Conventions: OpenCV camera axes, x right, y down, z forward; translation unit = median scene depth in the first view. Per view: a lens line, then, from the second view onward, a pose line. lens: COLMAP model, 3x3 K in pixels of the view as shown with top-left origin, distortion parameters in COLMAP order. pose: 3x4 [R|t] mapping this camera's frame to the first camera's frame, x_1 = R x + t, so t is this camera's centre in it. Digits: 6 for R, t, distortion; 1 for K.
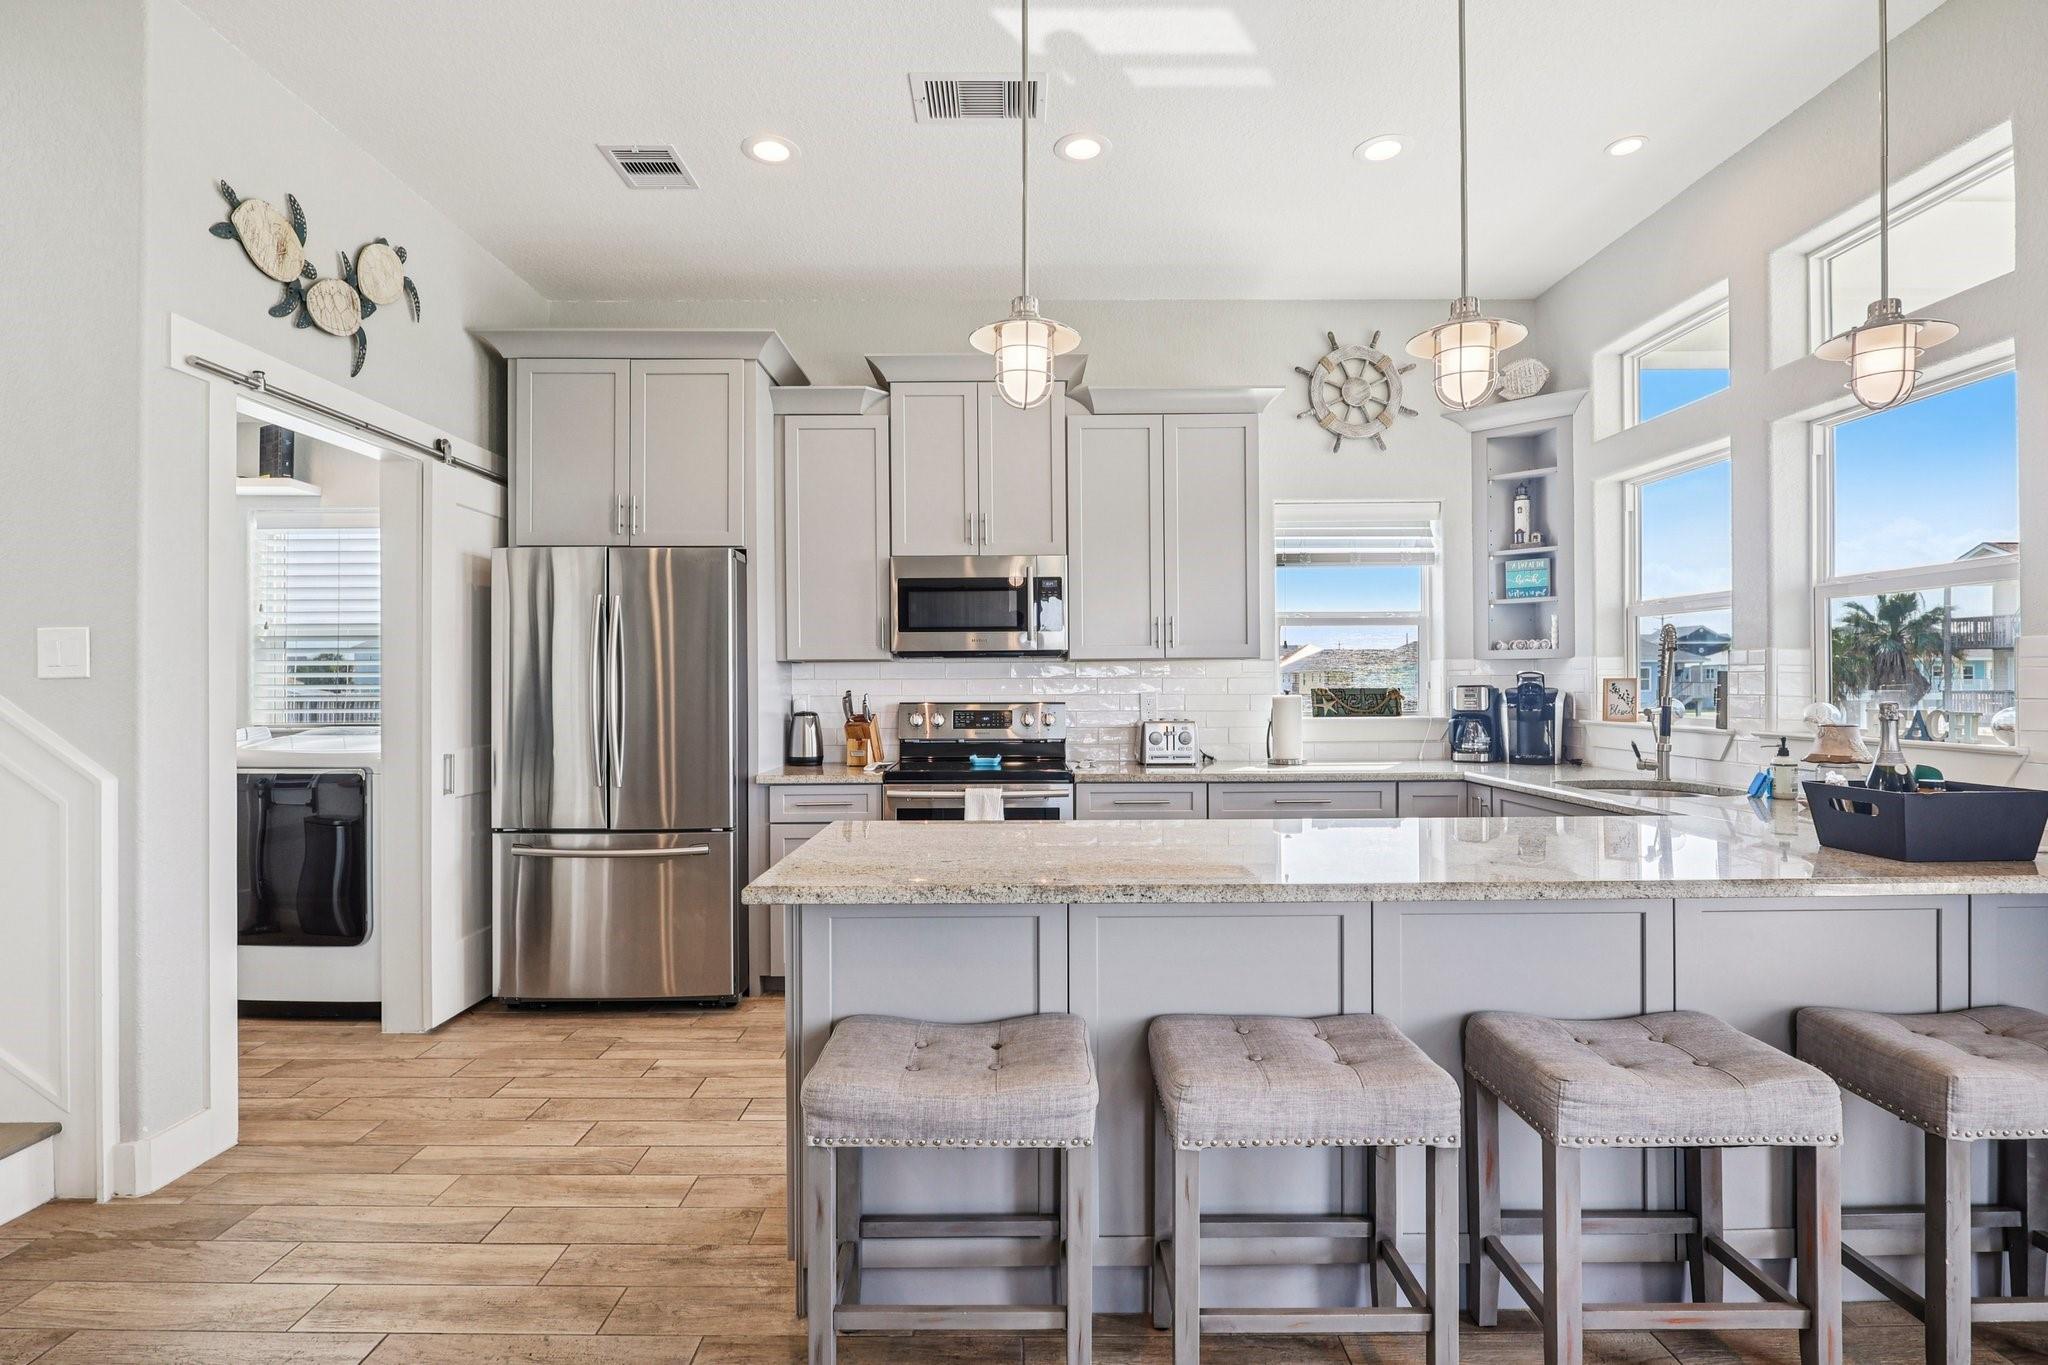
lens RADIAL K [[968.3, 0, 1005.1], [0, 968.3, 679.2], [0, 0, 1]] dist [-0.004432, -0.000200]
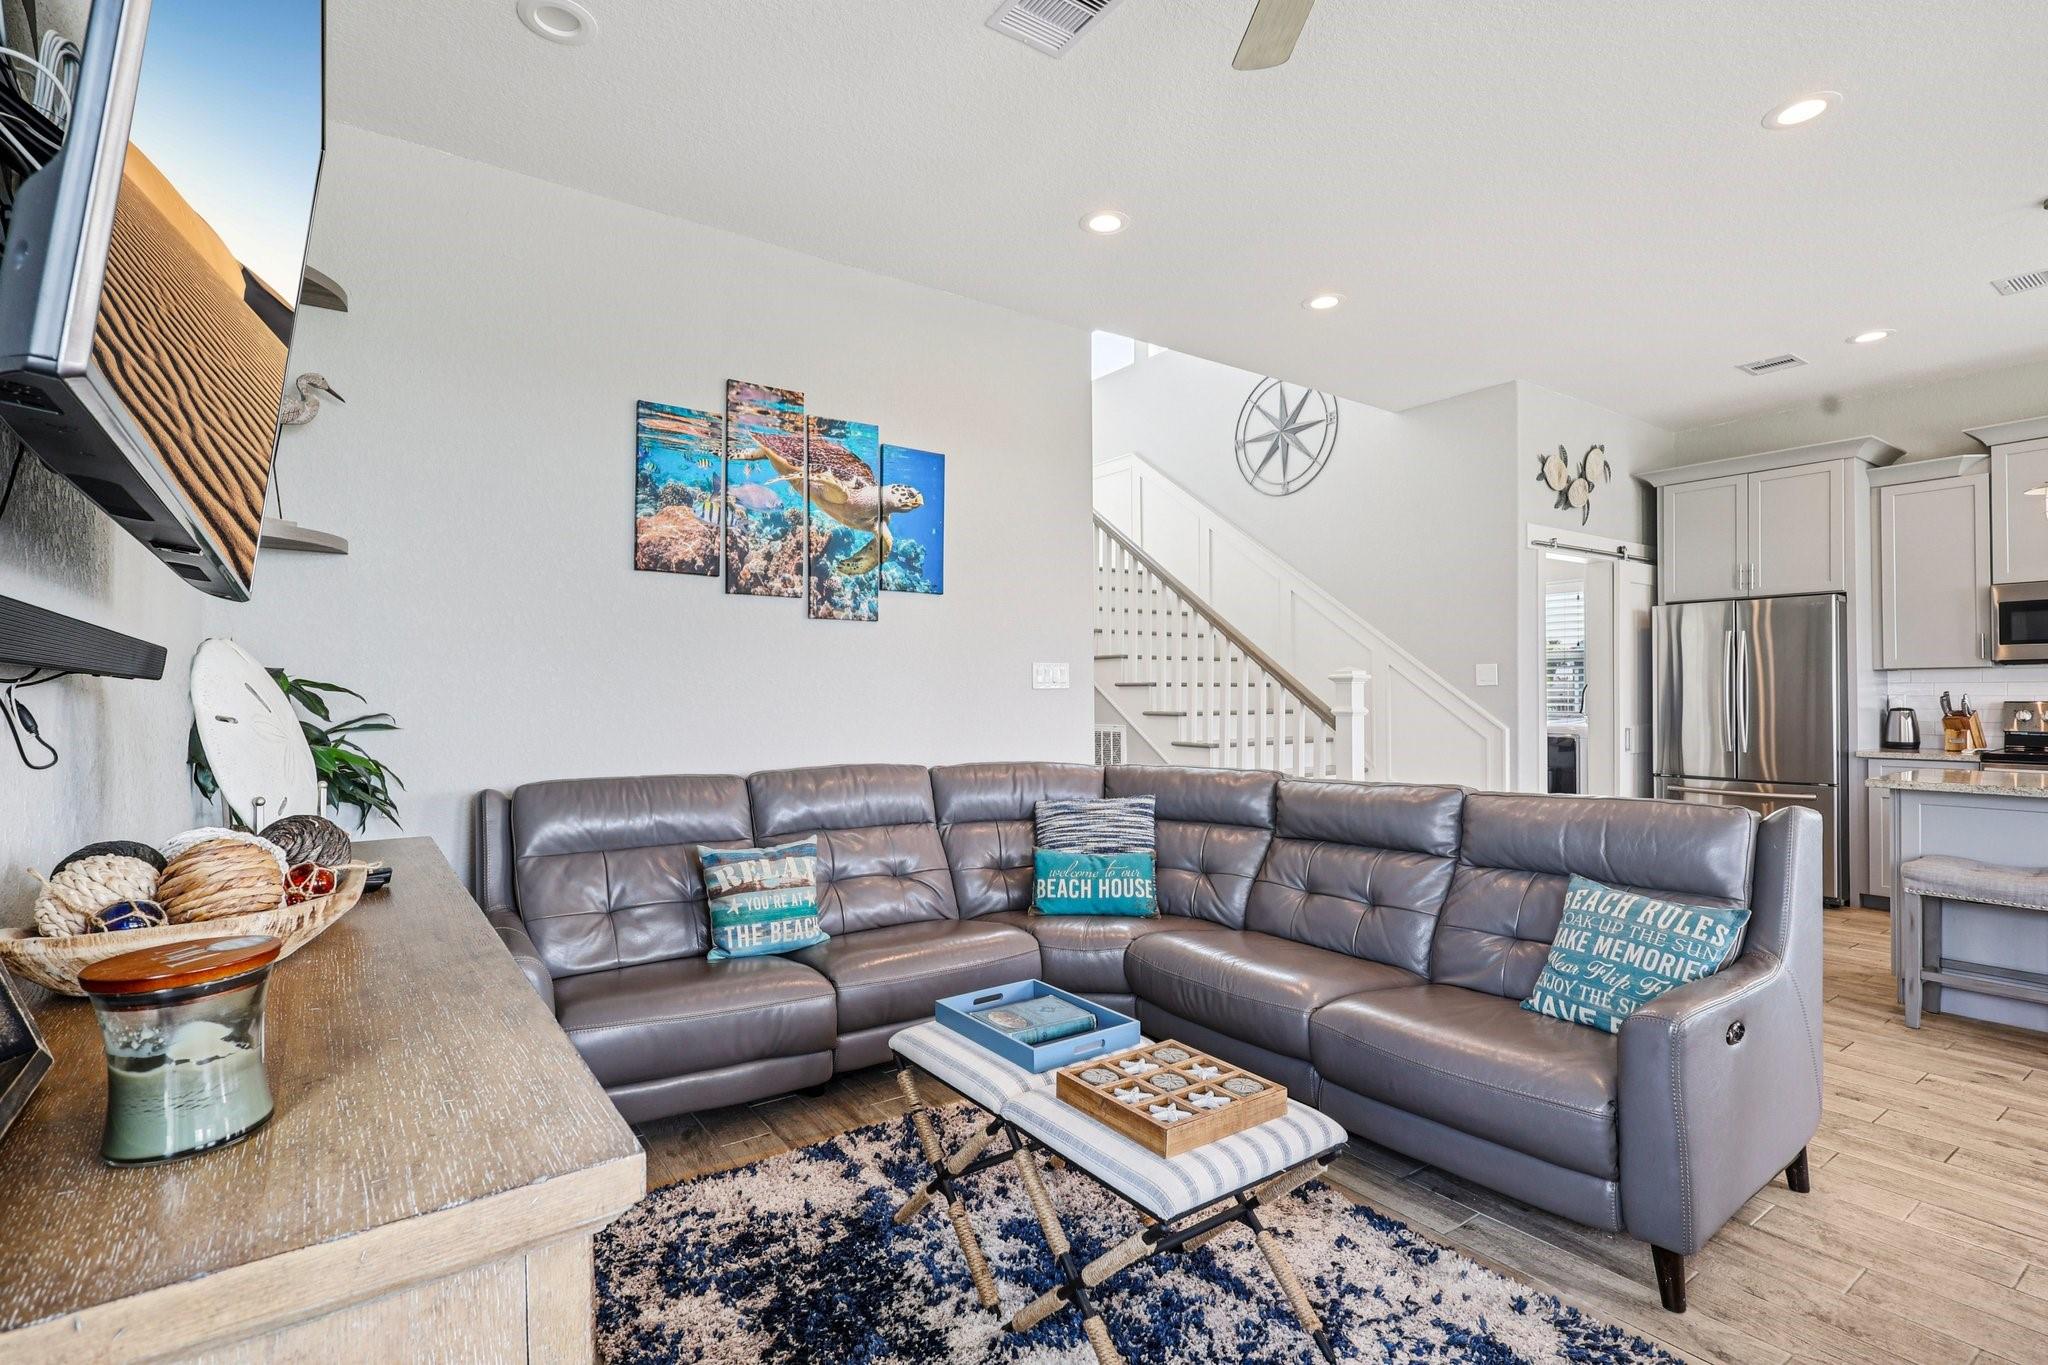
lens RADIAL K [[957.5, 0, 1020.5], [0, 957.5, 691.8], [0, 0, 1]] dist [-0.000073, 0.000556]
pose [[0.585243, 0.000006, -0.810858, 0.157443], [0.006955, 0.999963, 0.005028, -0.002983], [0.810828, -0.008582, 0.585221, -0.776287]]
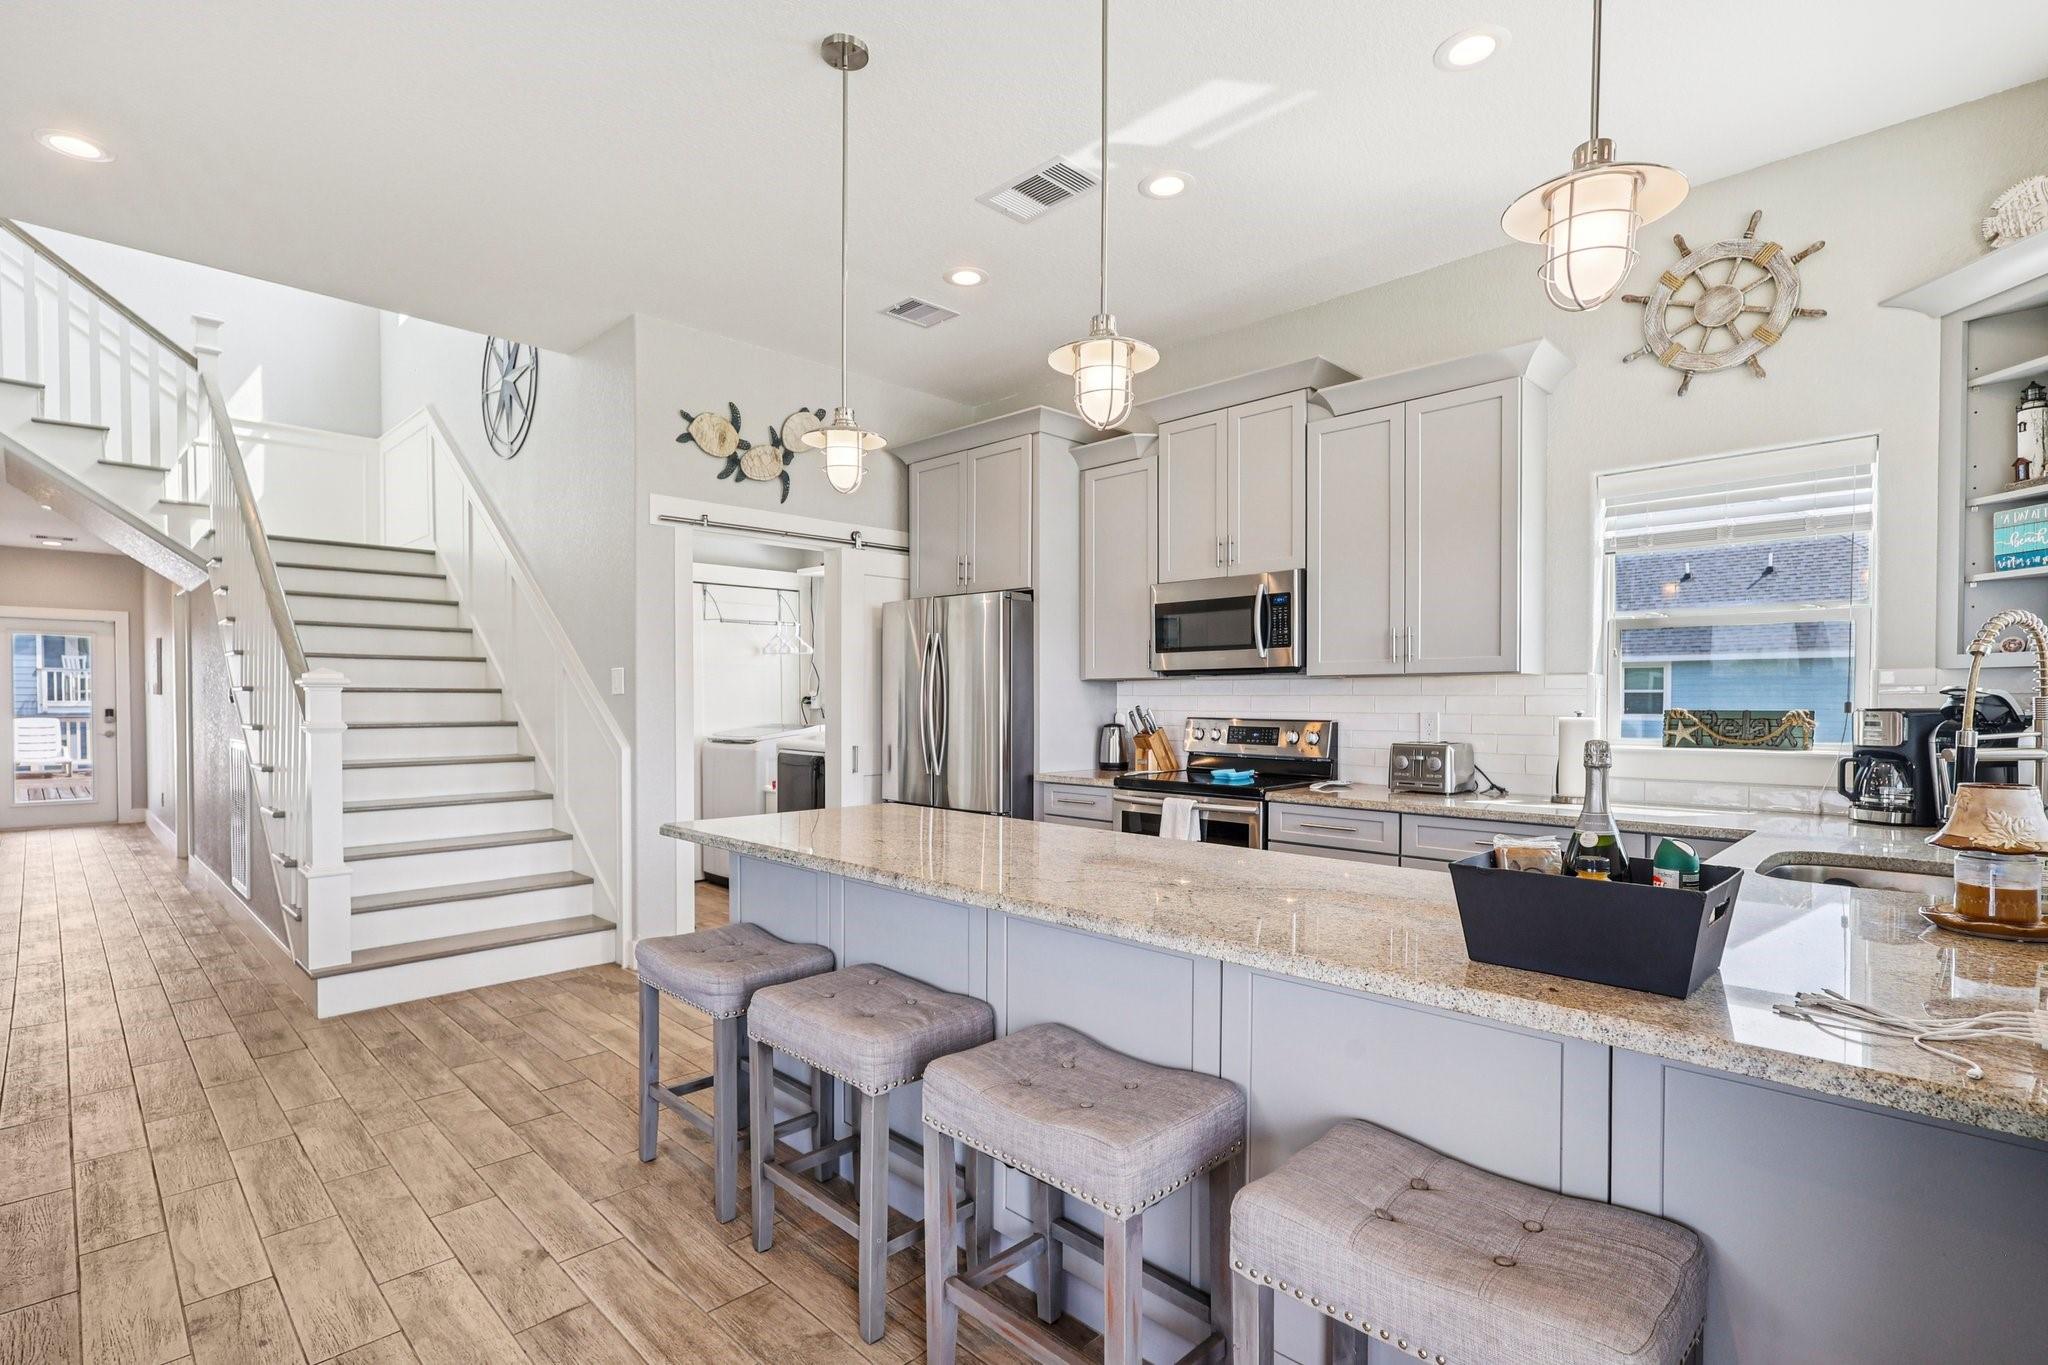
lens RADIAL K [[971.3, 0, 1028.8], [0, 971.3, 713.6], [0, 0, 1]] dist [0.001426, 0.000469]
pose [[0.712905, 0.017307, -0.701047, 0.569431], [-0.001635, 0.999734, 0.023019, -0.004969], [0.701258, -0.015264, 0.712744, 0.114421]]
